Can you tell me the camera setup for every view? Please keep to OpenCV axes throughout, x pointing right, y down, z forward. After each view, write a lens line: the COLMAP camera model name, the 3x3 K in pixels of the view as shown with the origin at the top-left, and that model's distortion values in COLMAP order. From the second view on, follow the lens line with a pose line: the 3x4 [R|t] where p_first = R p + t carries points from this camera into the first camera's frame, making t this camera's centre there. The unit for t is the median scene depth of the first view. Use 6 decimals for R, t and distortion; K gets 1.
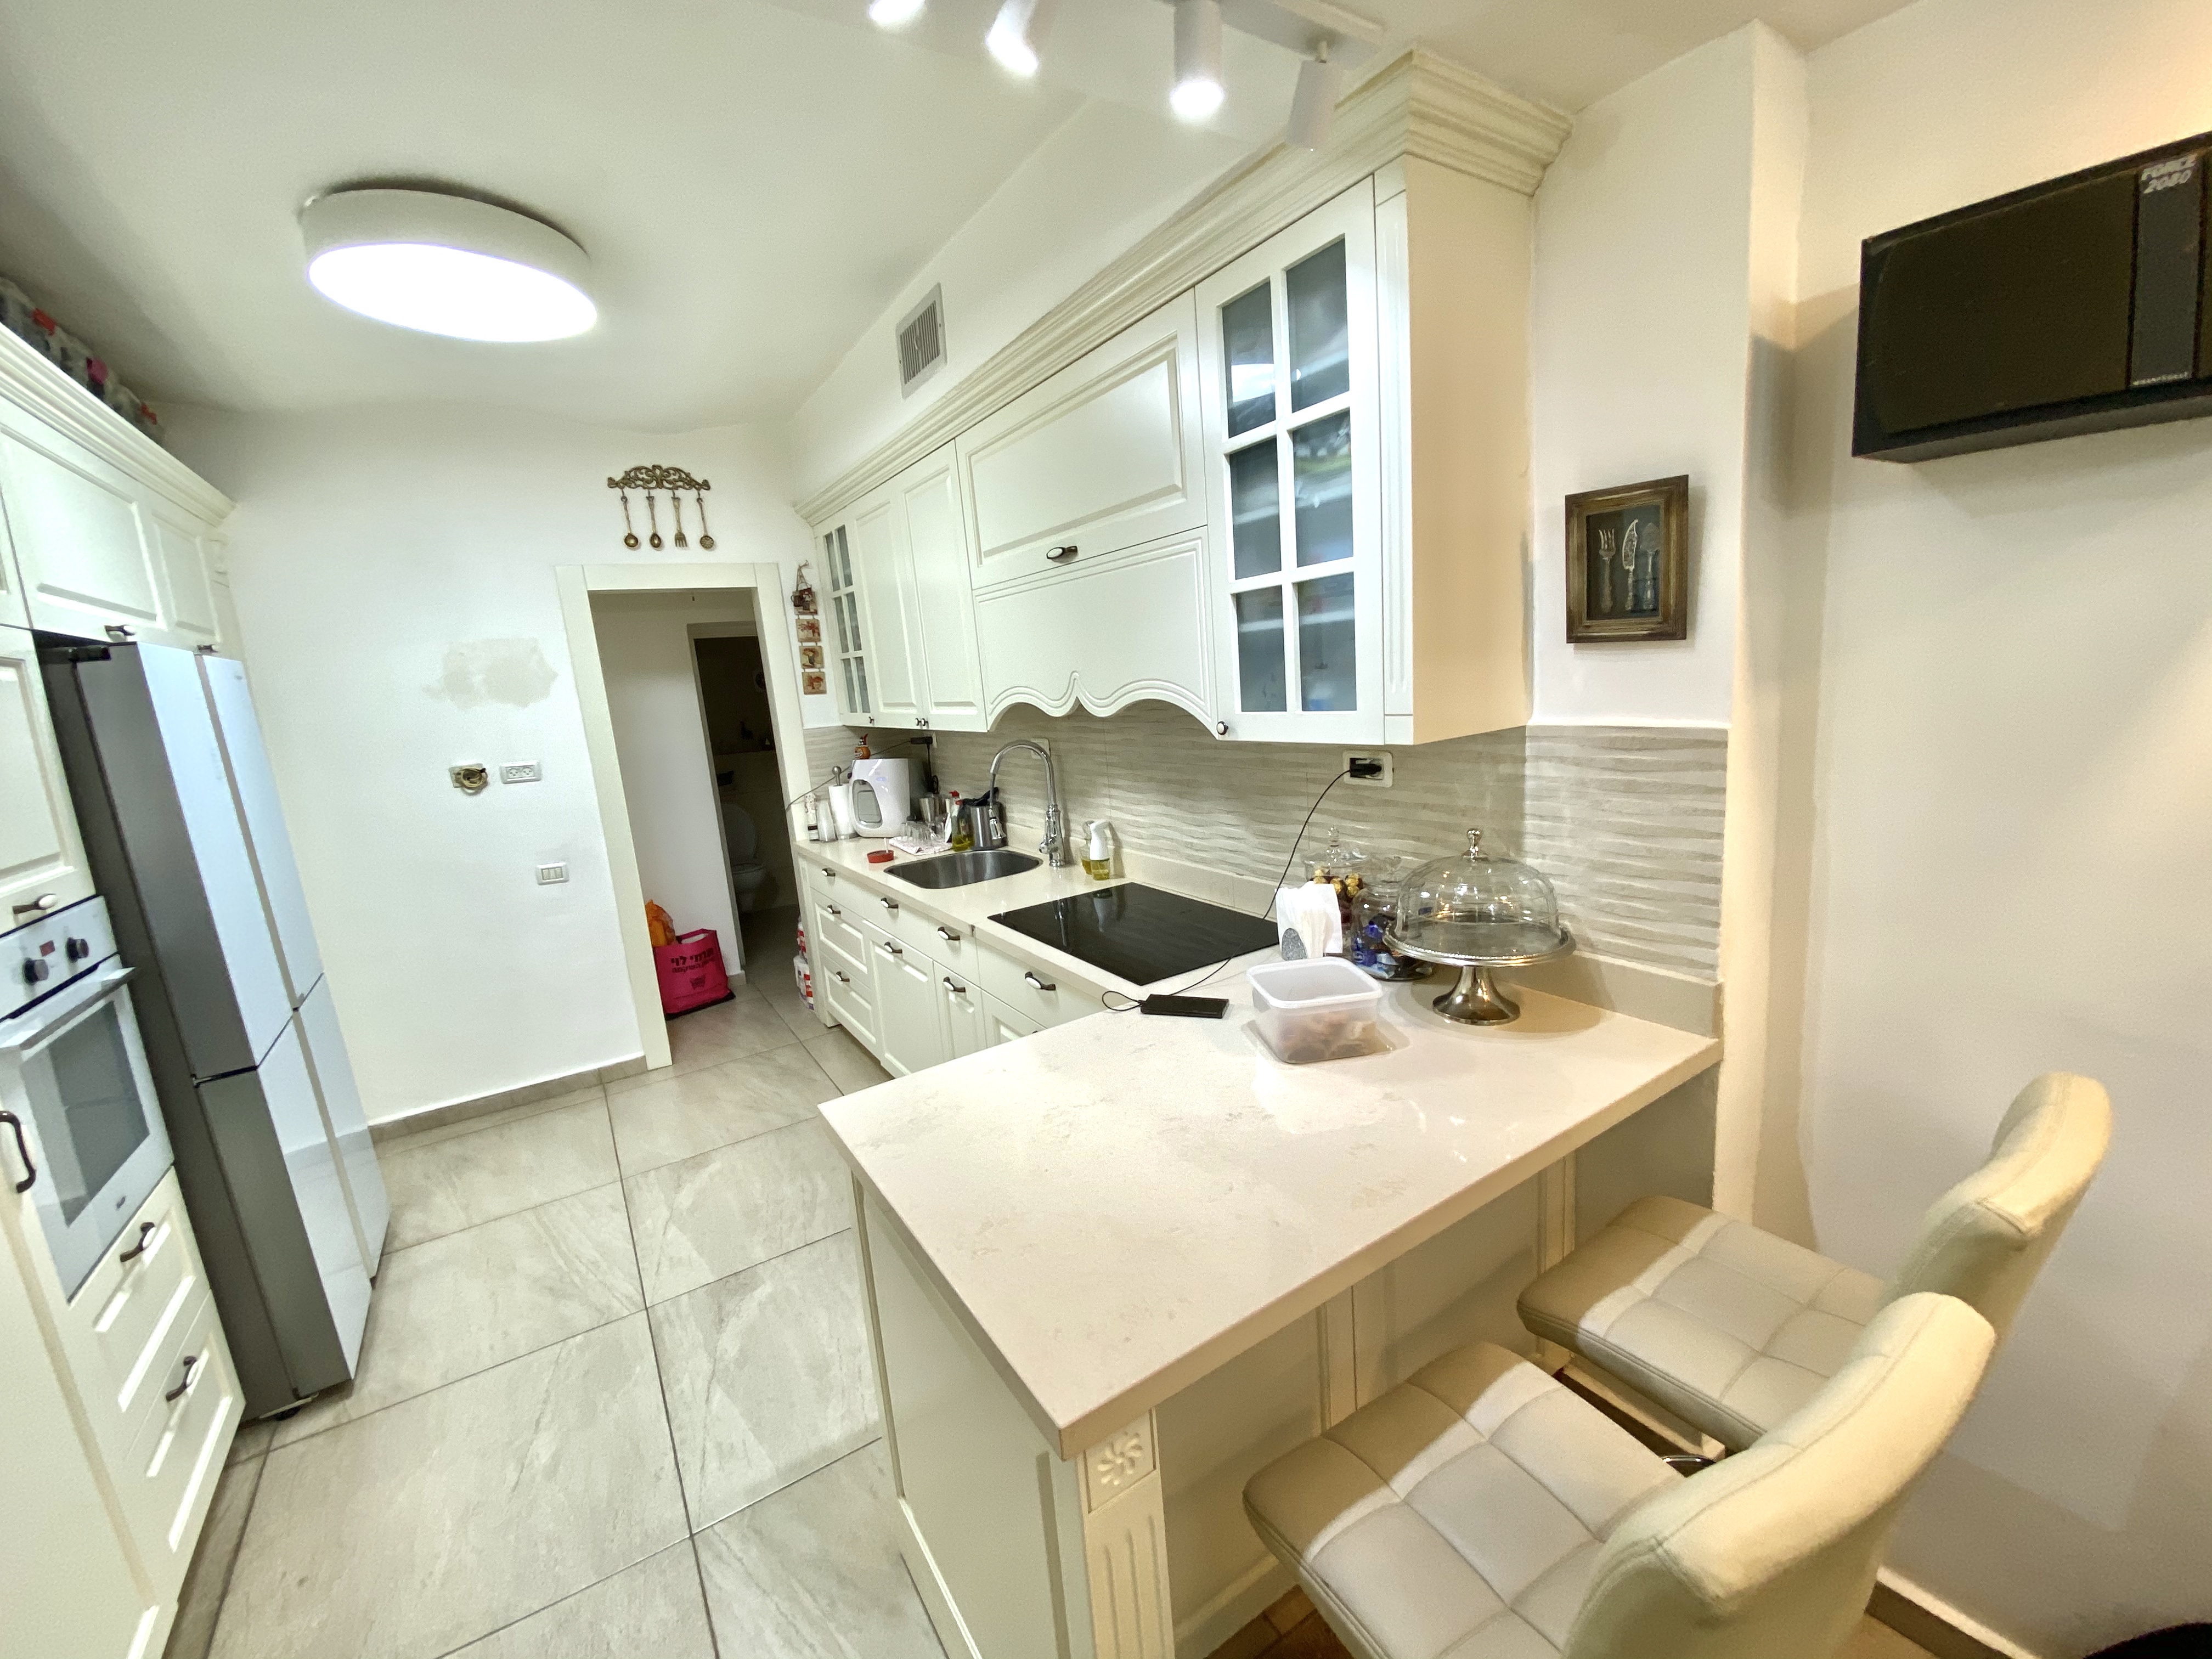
lens RADIAL K [[897.6, 0, 1102.5], [0, 897.6, 814.5], [0, 0, 1]] dist [-0.017895, -0.002987]
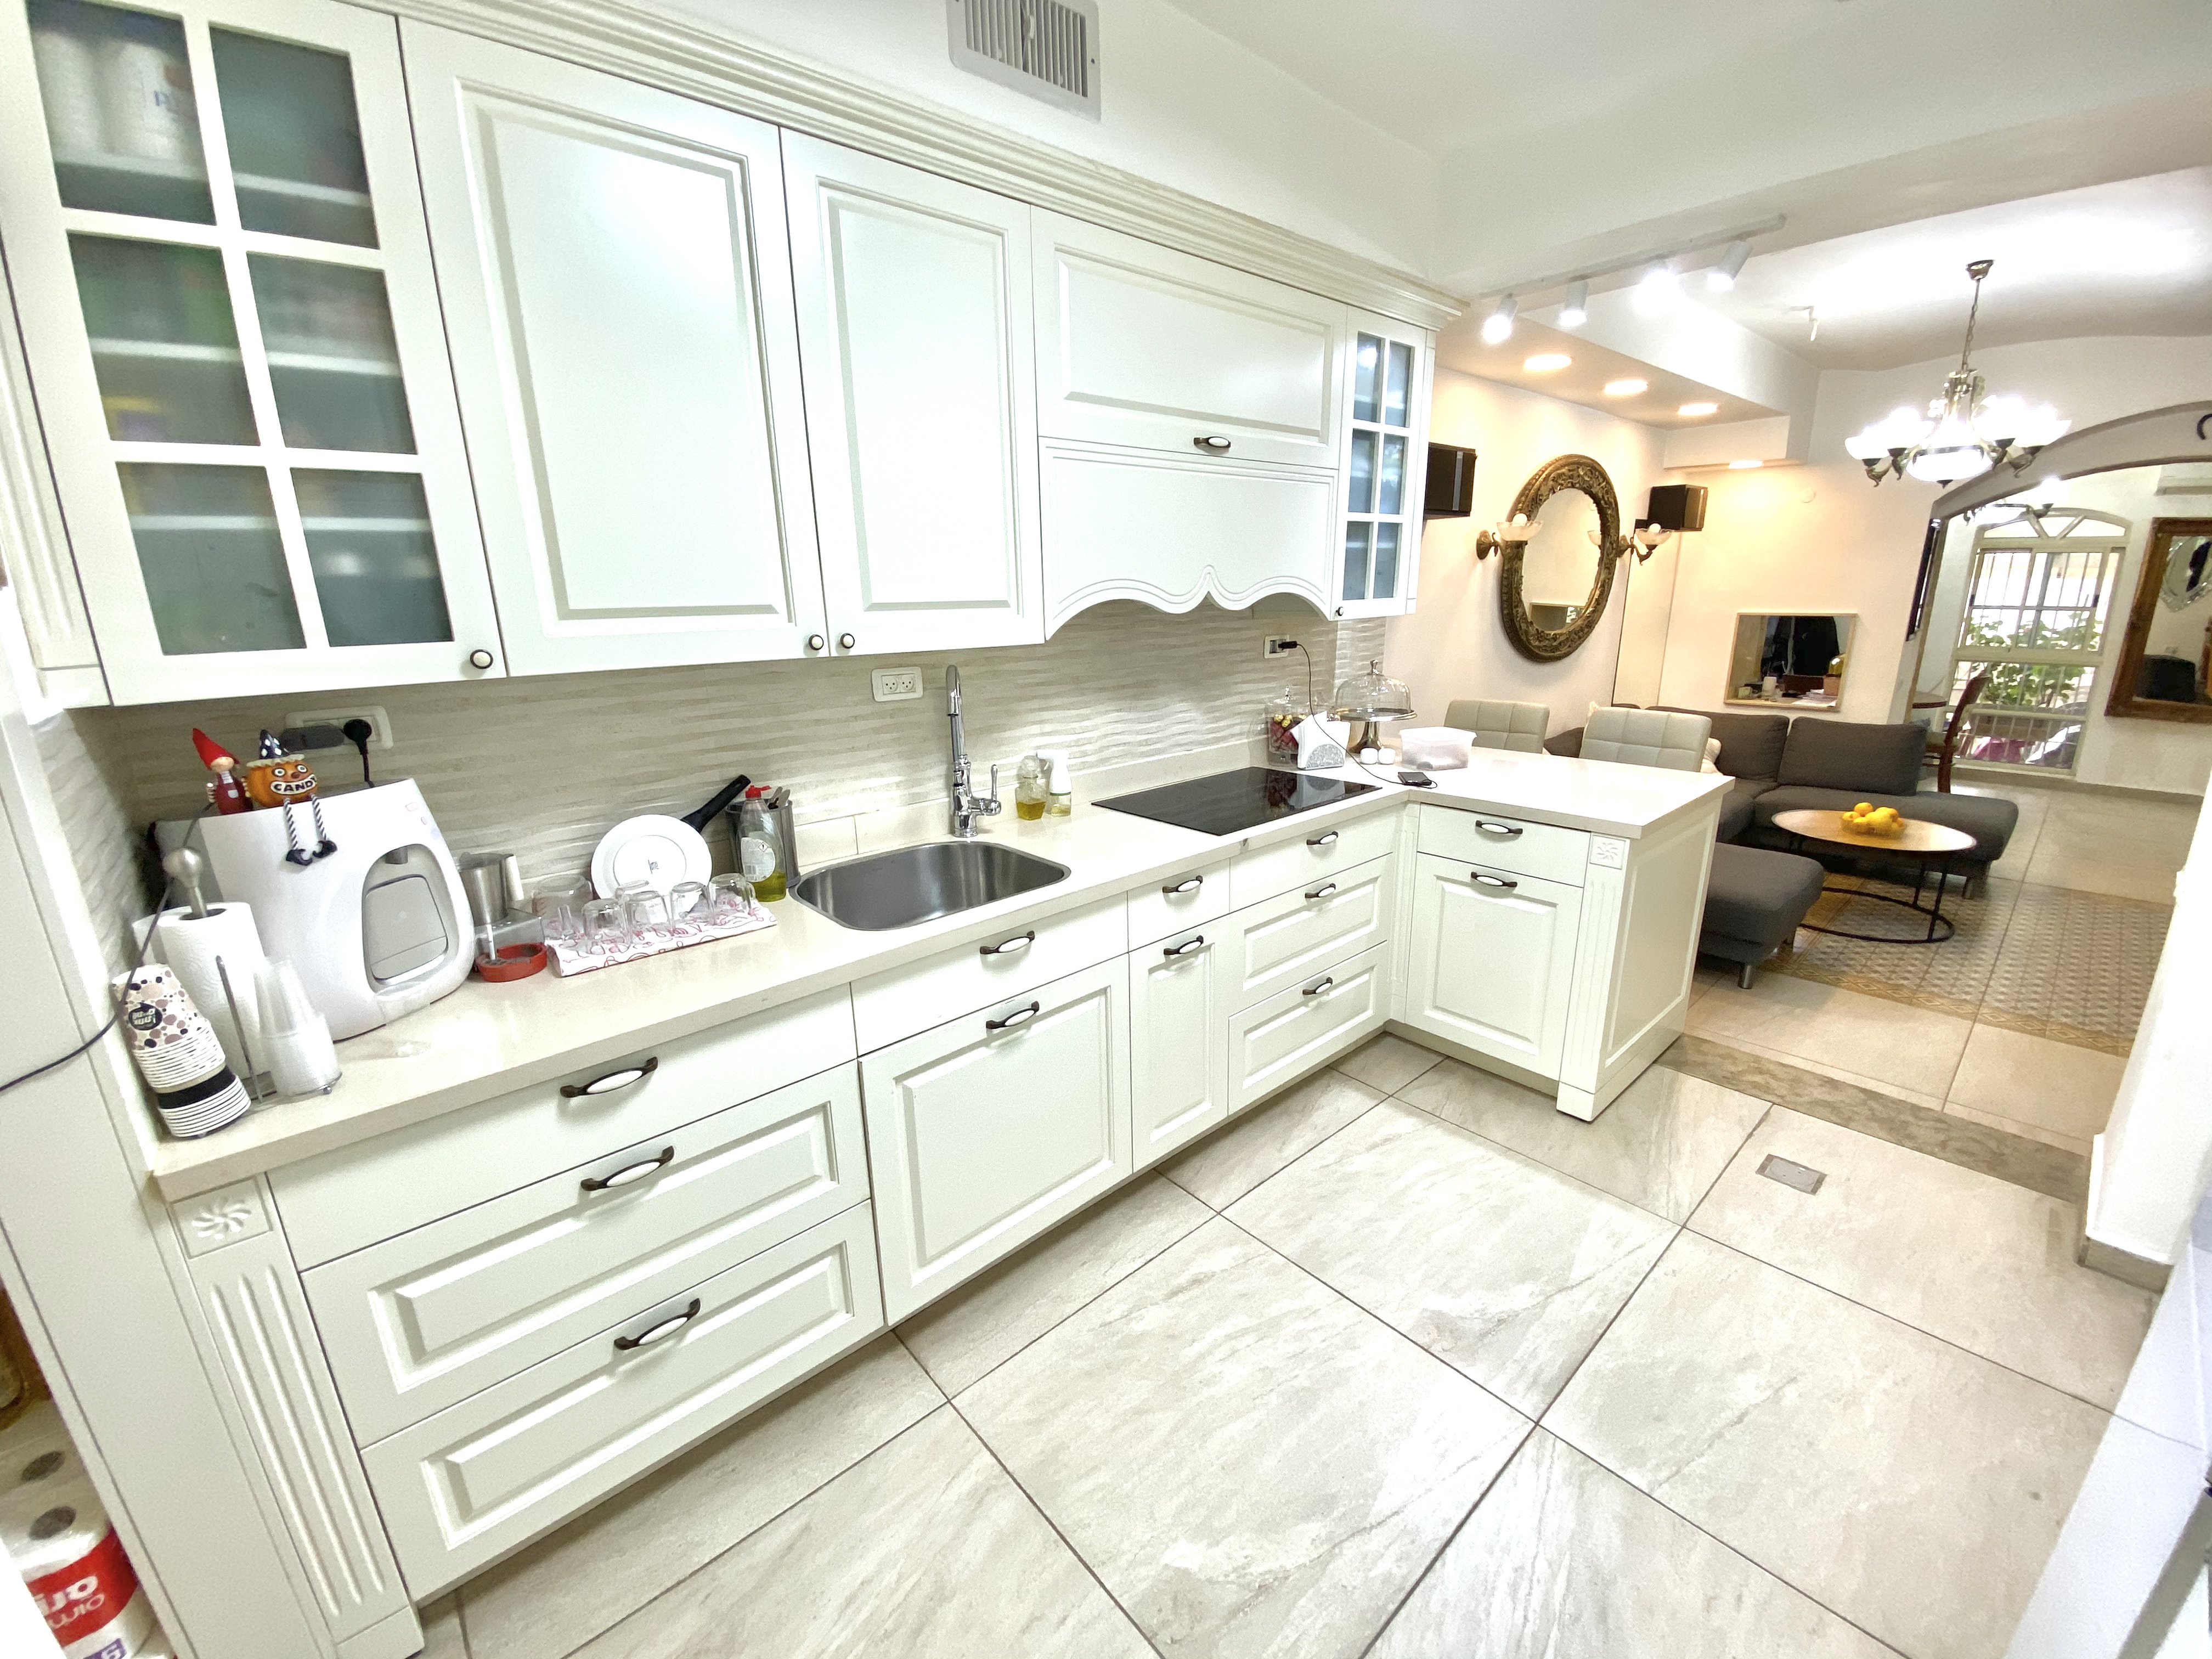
lens RADIAL K [[897.6, 0, 1095.2], [0, 897.6, 830.6], [0, 0, 1]] dist [-0.017895, -0.002987]
pose [[-0.144342, -0.182156, 0.972617, -1.079054], [0.193513, 0.958736, 0.208275, -0.112029], [-0.970422, 0.218277, -0.103136, 1.331398]]
